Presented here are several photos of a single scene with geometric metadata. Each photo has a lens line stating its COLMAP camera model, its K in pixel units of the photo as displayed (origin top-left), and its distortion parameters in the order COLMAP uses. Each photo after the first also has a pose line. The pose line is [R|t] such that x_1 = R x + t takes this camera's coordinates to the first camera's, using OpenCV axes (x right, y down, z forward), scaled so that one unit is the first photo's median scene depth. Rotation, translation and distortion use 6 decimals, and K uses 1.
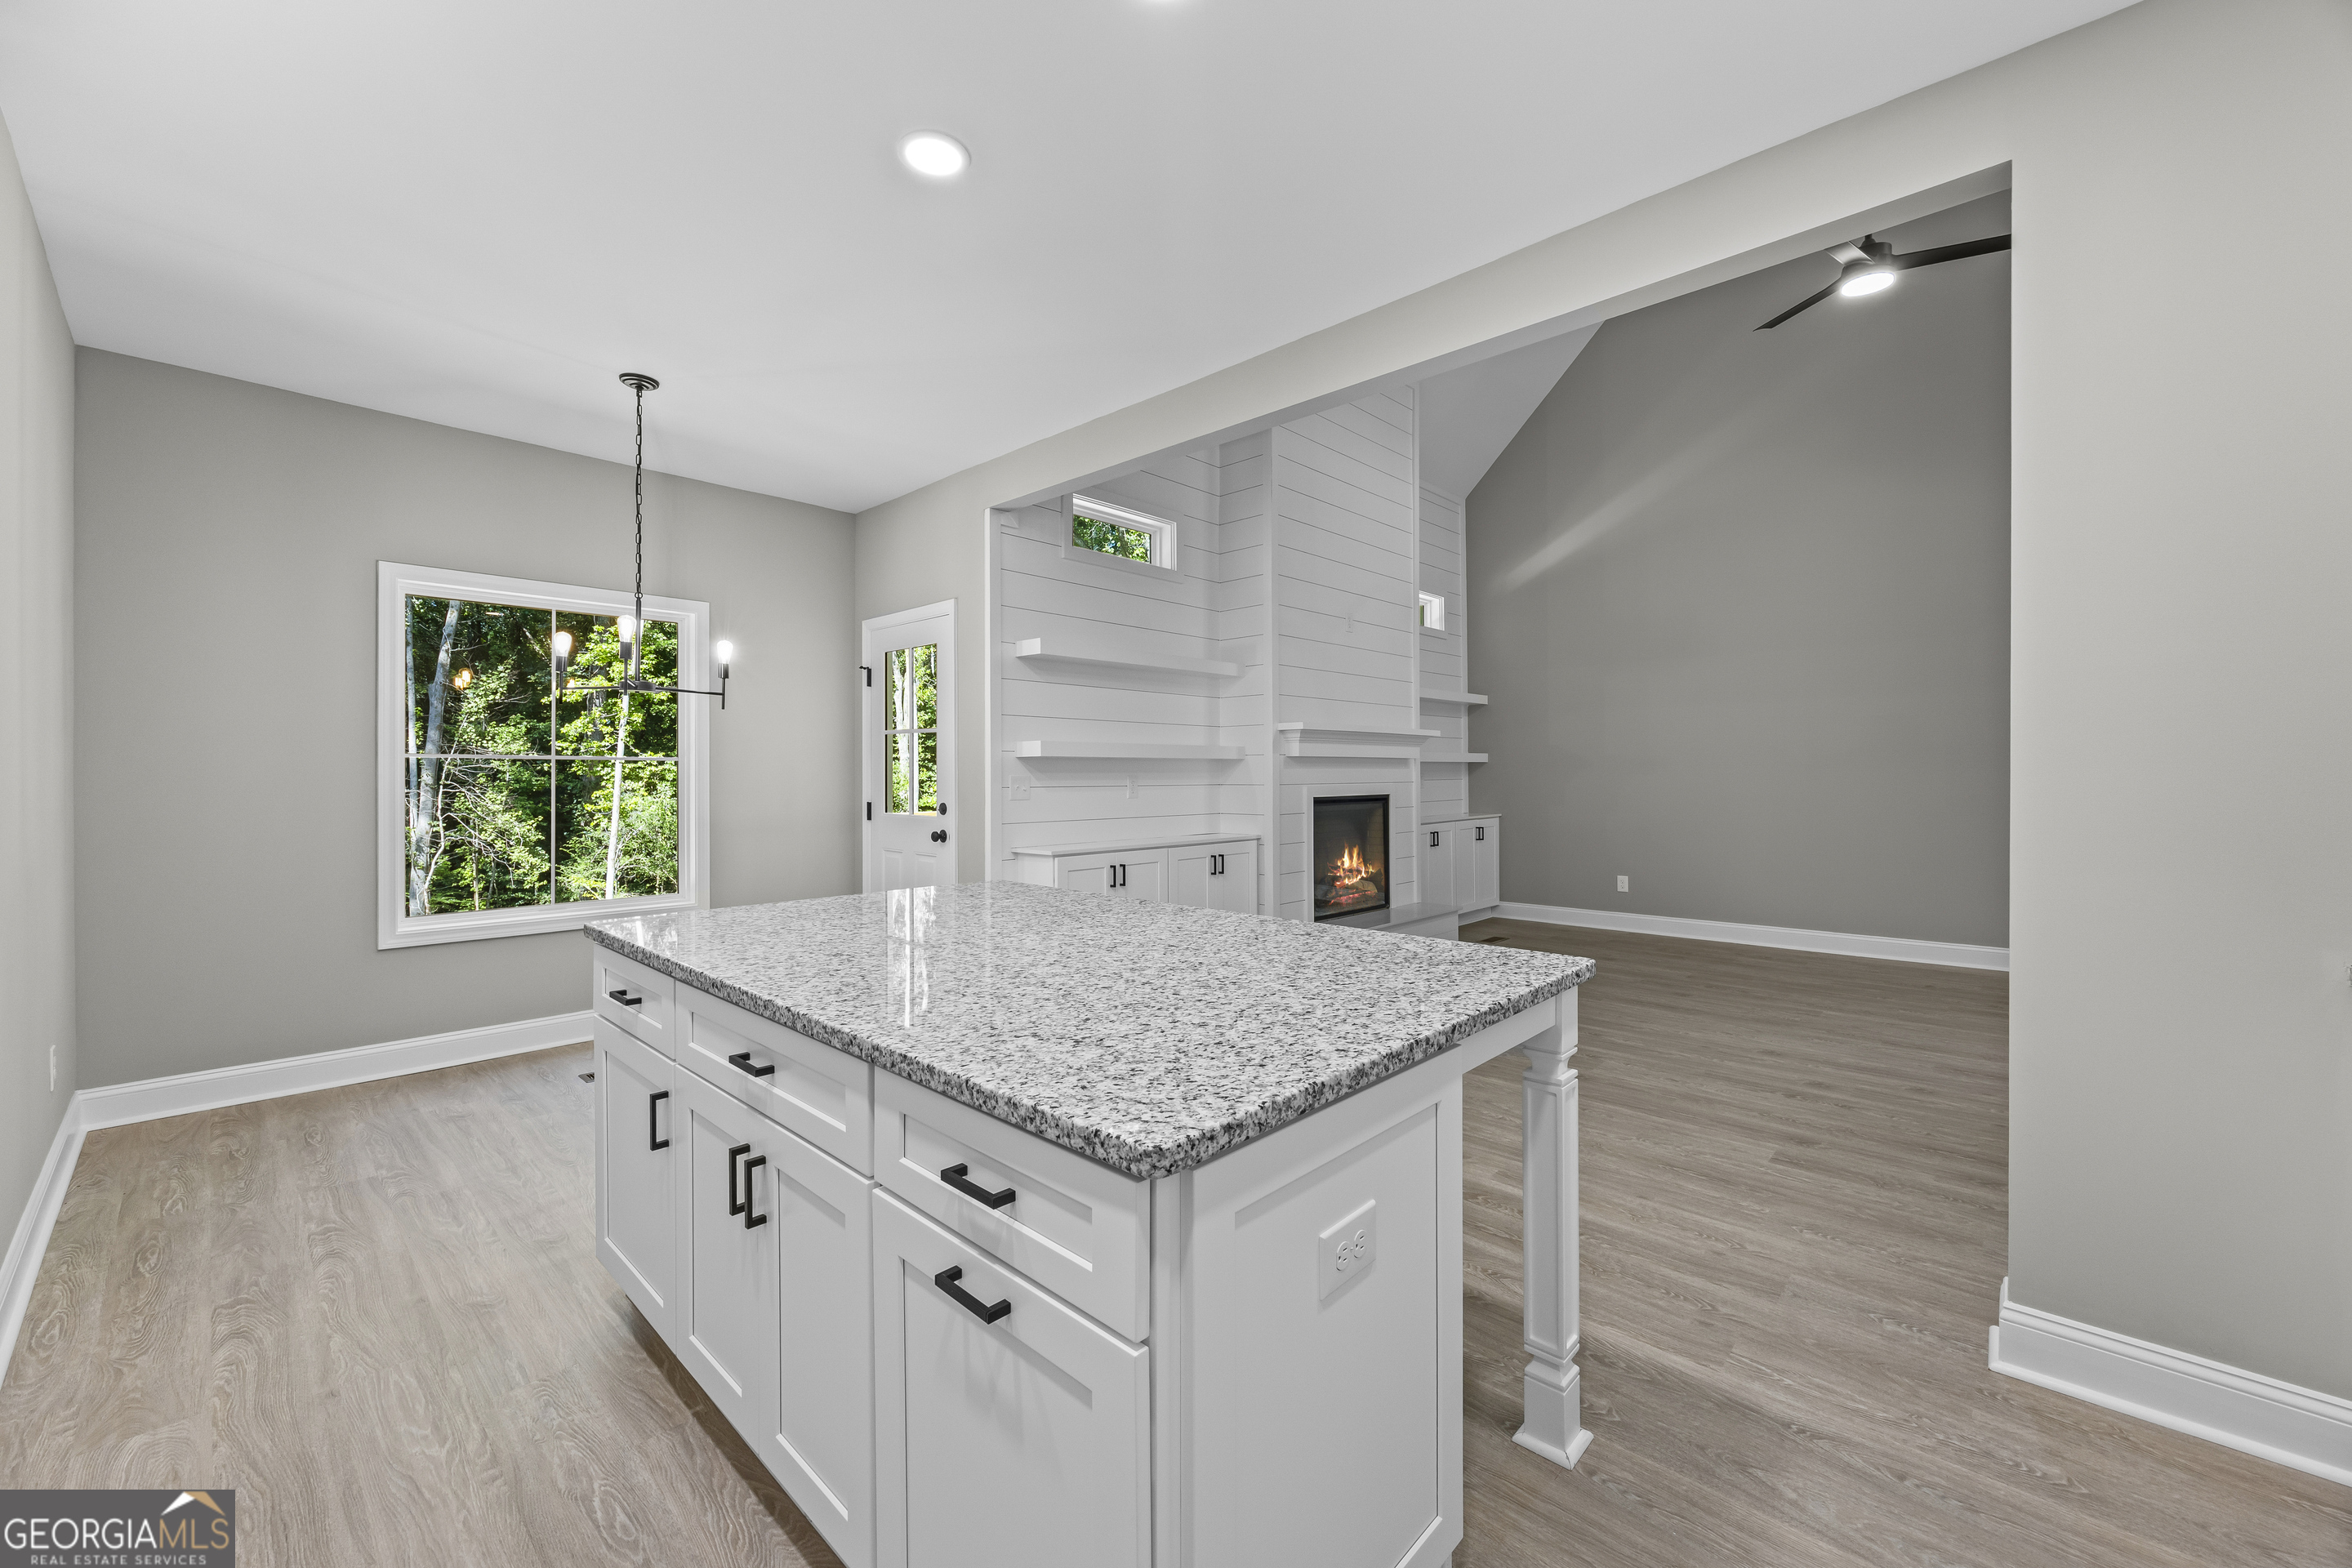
lens RADIAL K [[937.6, 0, 1167.0], [0, 937.6, 775.8], [0, 0, 1]] dist [-0.002696, -0.001600]
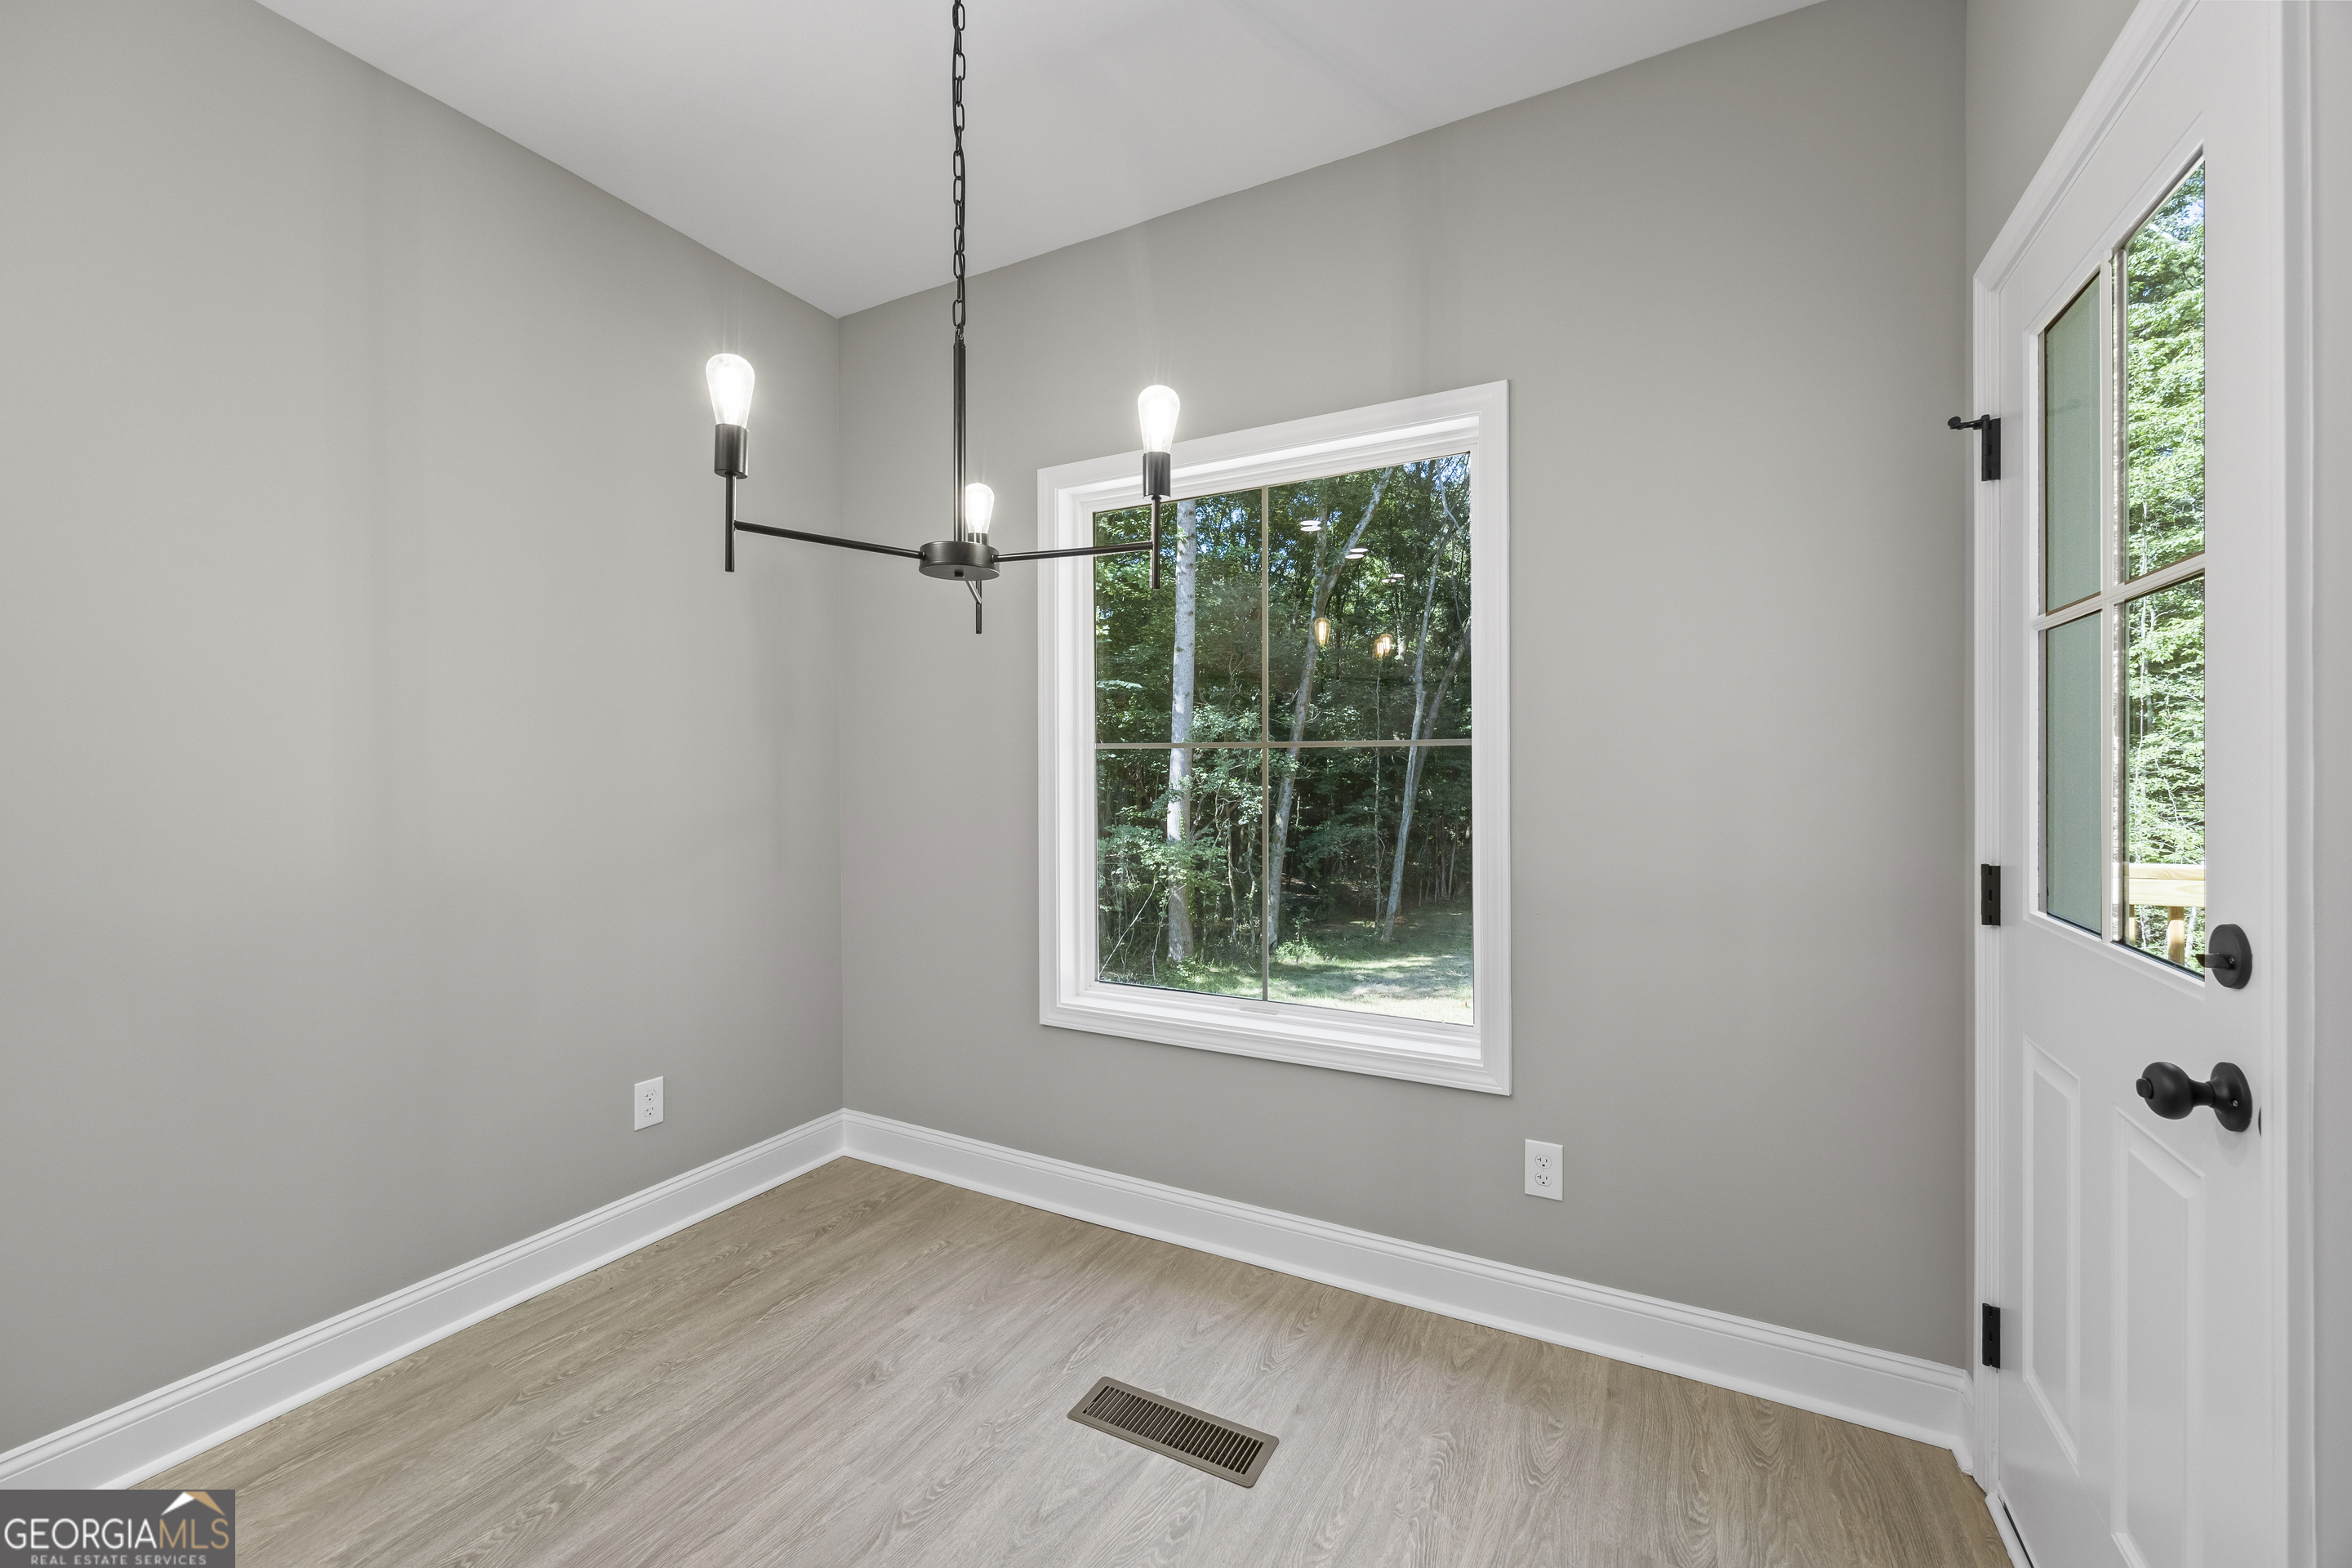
lens RADIAL K [[937.6, 0, 1175.9], [0, 937.6, 772.5], [0, 0, 1]] dist [-0.002696, -0.001600]
pose [[0.274516, 0.003276, -0.961577, -0.103919], [0.001816, 0.999991, 0.003925, -0.003999], [0.961581, -0.002824, 0.274507, 0.676468]]
